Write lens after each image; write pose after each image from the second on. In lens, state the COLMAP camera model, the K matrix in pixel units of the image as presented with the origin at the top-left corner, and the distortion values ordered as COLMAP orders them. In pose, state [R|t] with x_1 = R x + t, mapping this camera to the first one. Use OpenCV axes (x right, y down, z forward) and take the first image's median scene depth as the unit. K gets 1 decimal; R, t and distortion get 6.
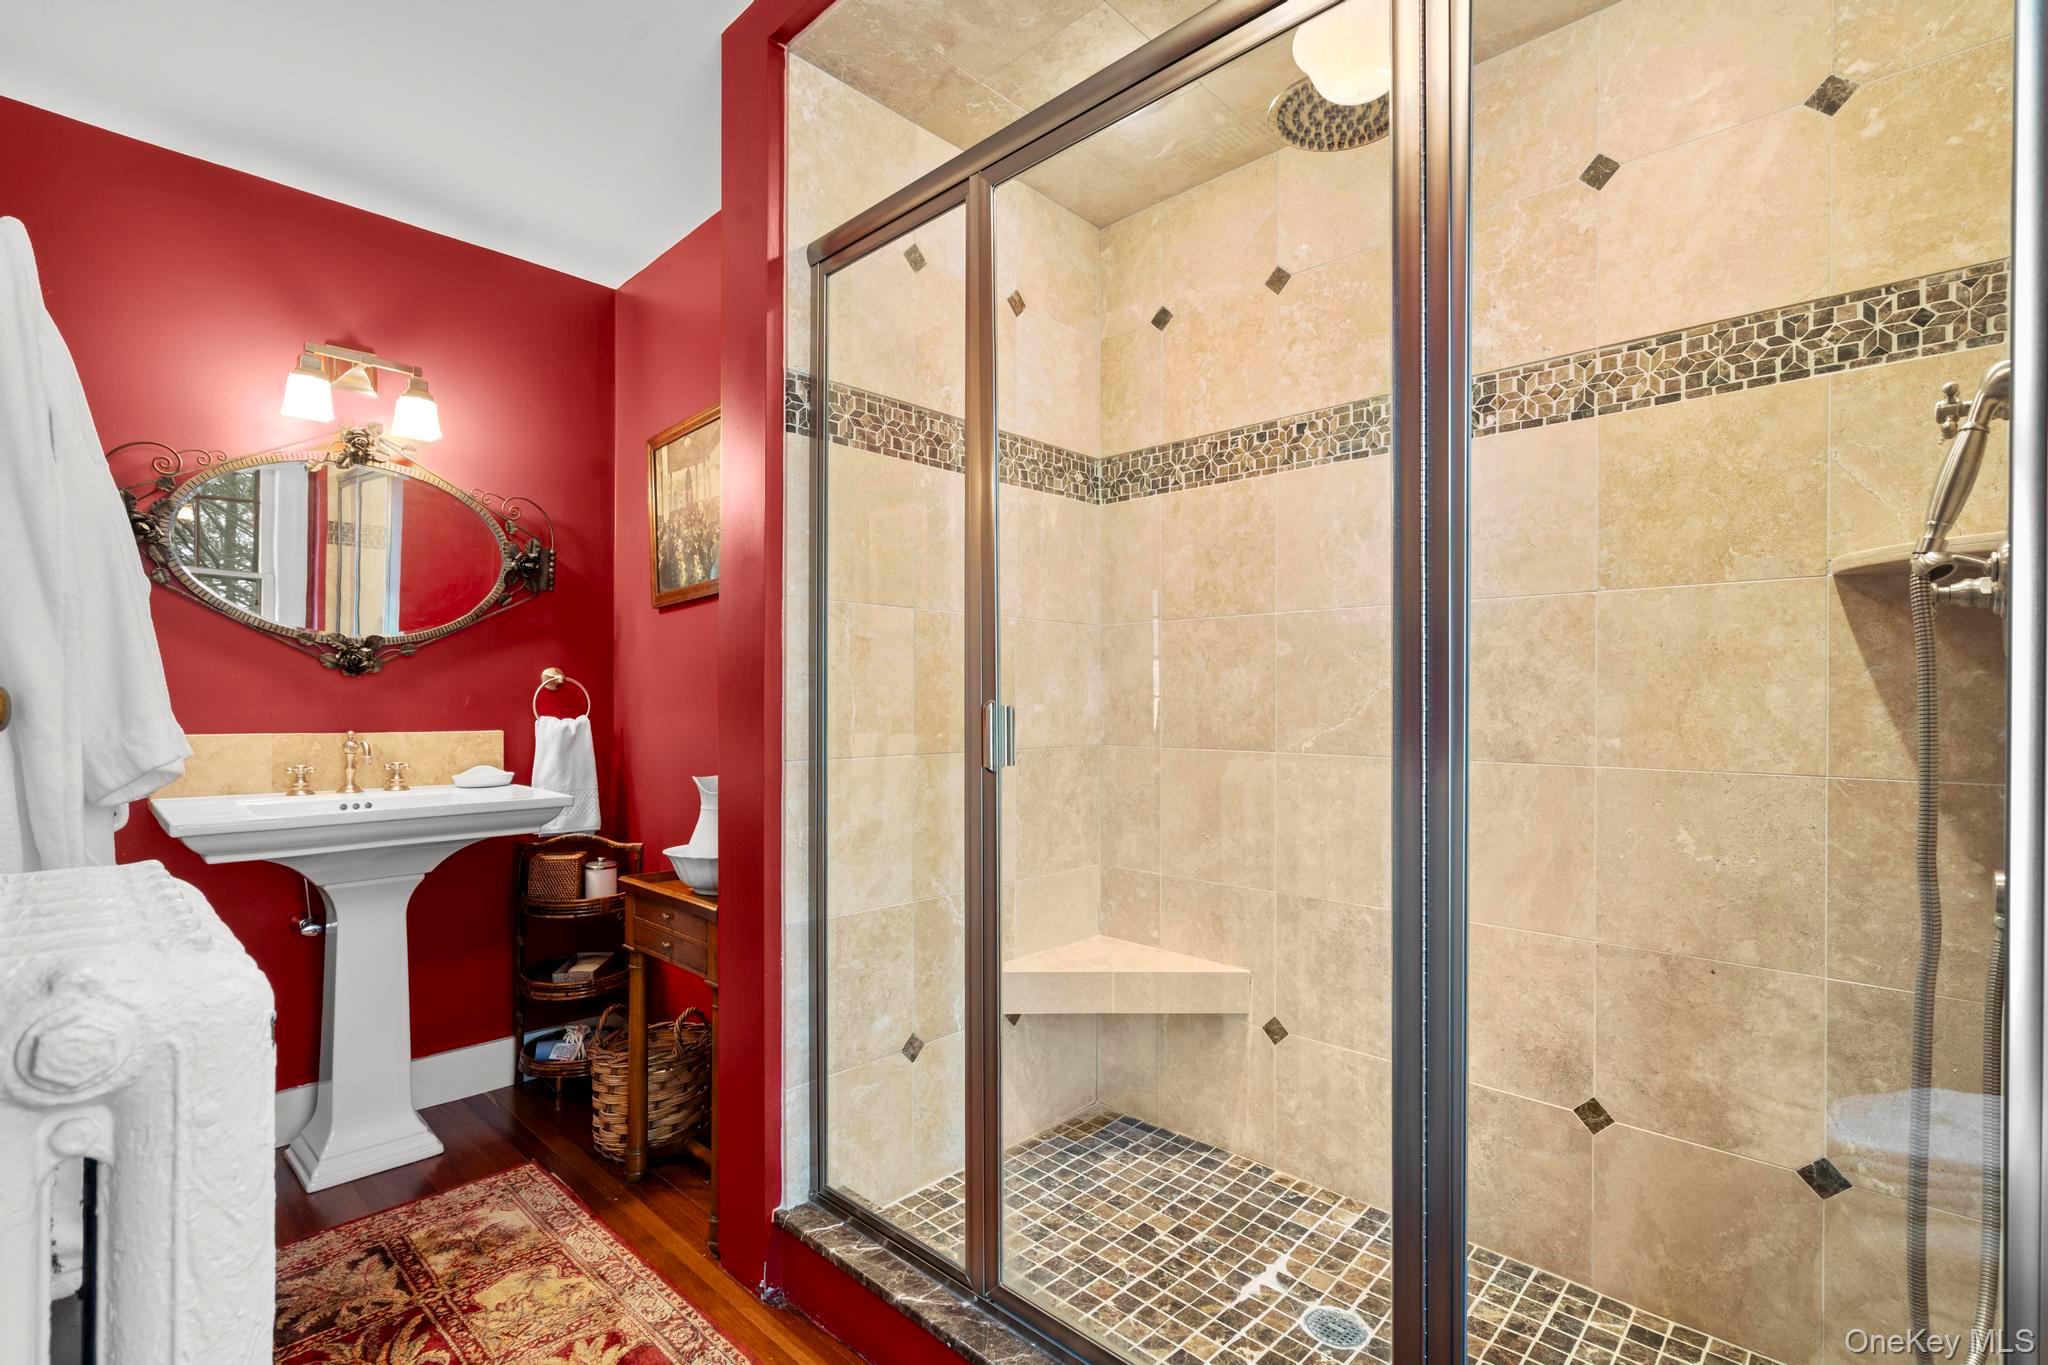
lens RADIAL K [[927.5, 0, 1031.4], [0, 927.5, 696.7], [0, 0, 1]] dist [-0.005518, 0.003197]
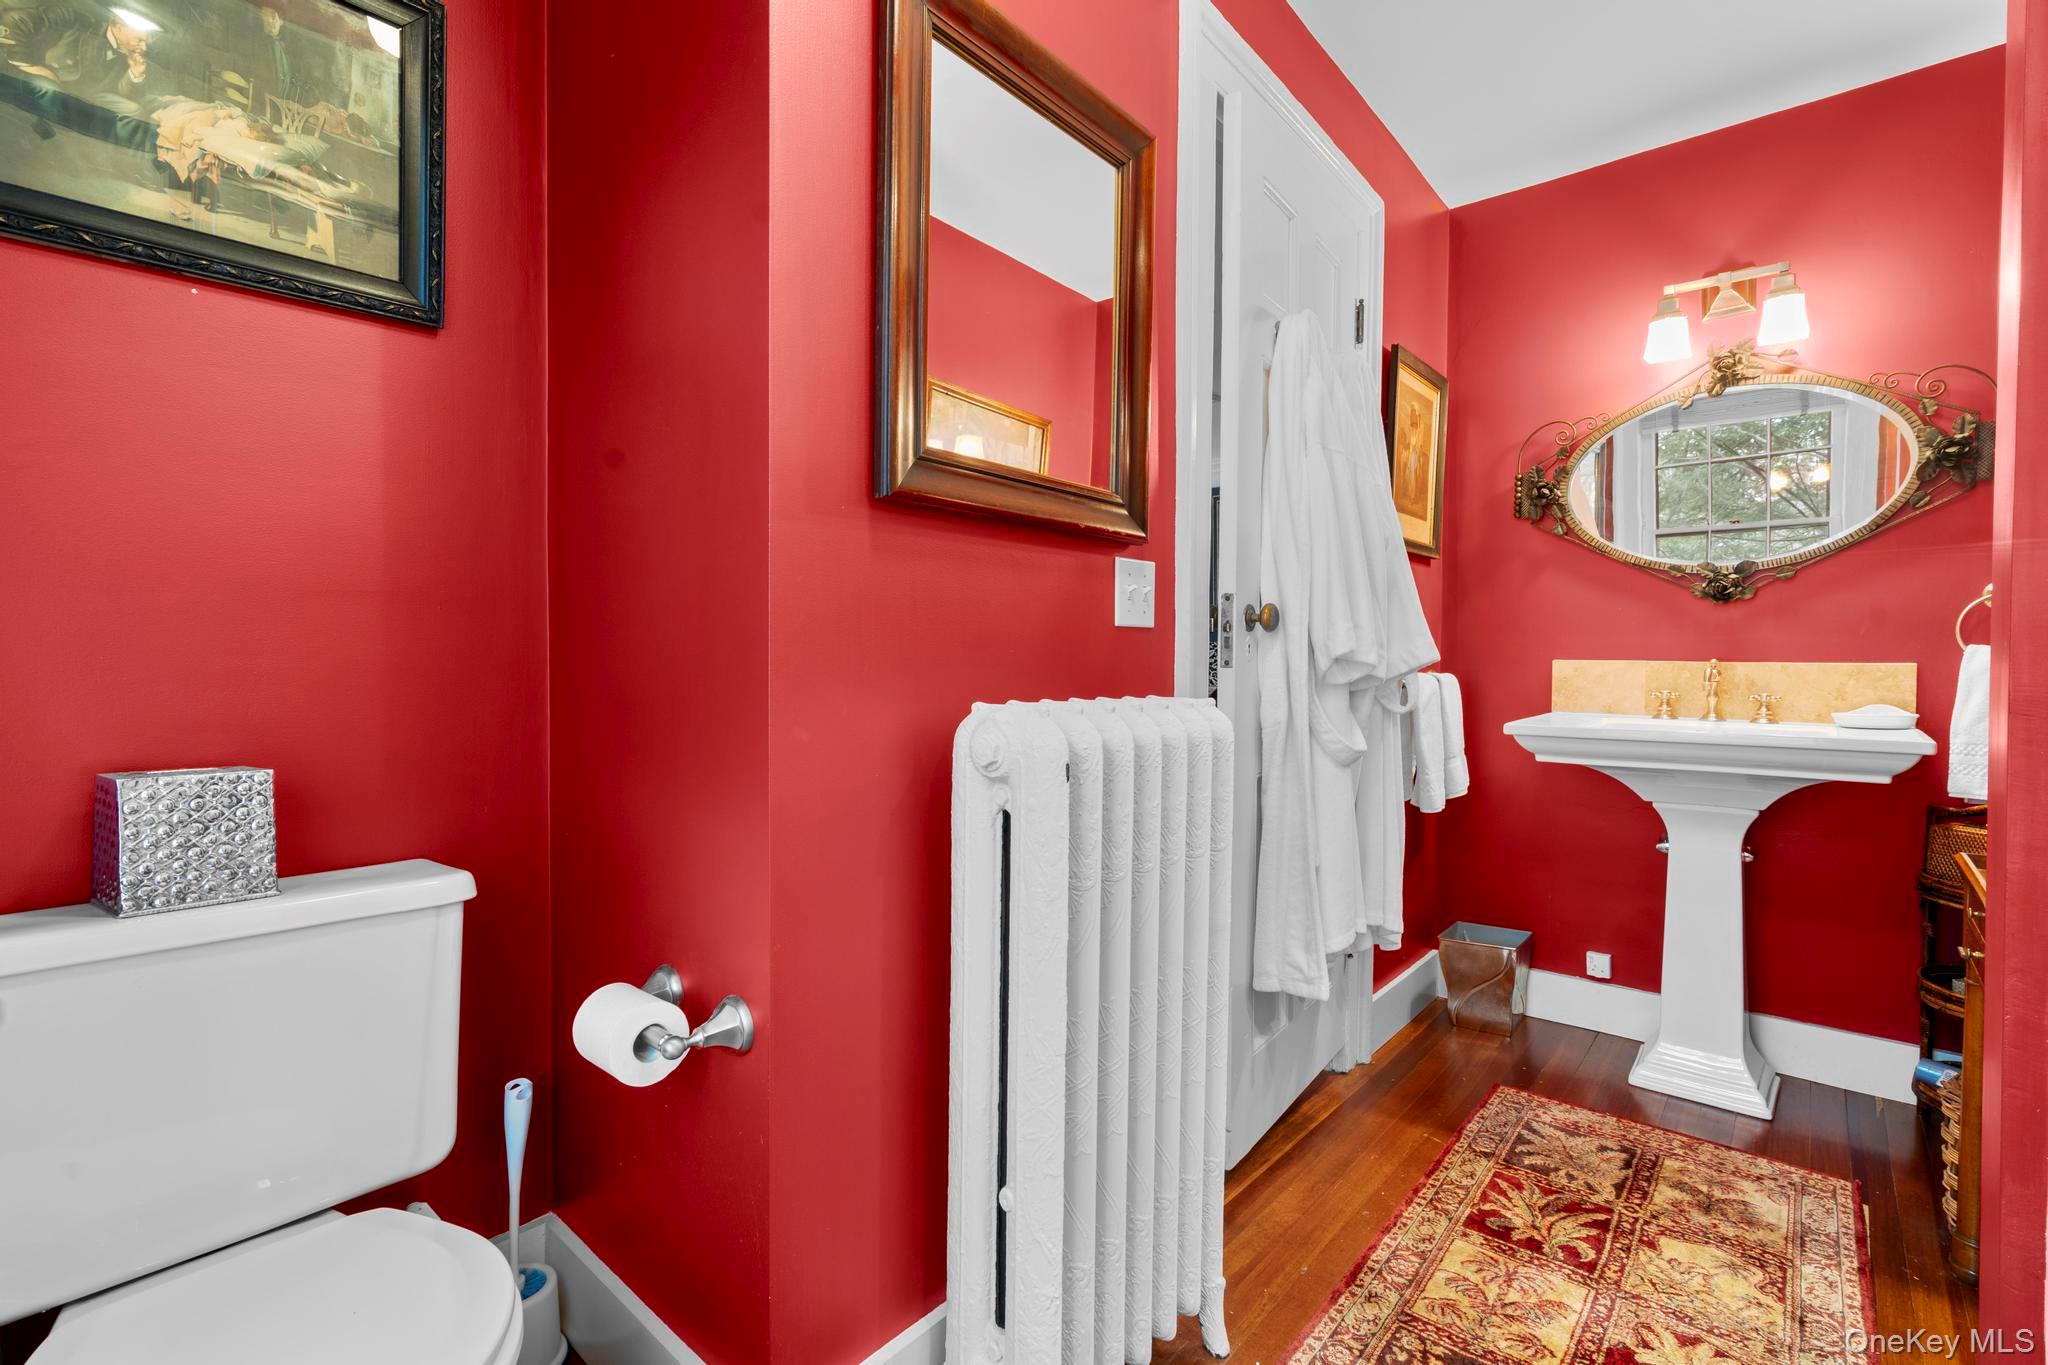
lens RADIAL K [[927.5, 0, 1030.4], [0, 927.5, 670.9], [0, 0, 1]] dist [-0.005518, 0.003197]
pose [[0.057690, 0.007366, -0.998307, 0.270358], [-0.000856, 0.999973, 0.007329, 0.054563], [0.998334, 0.000432, 0.057695, 0.266970]]
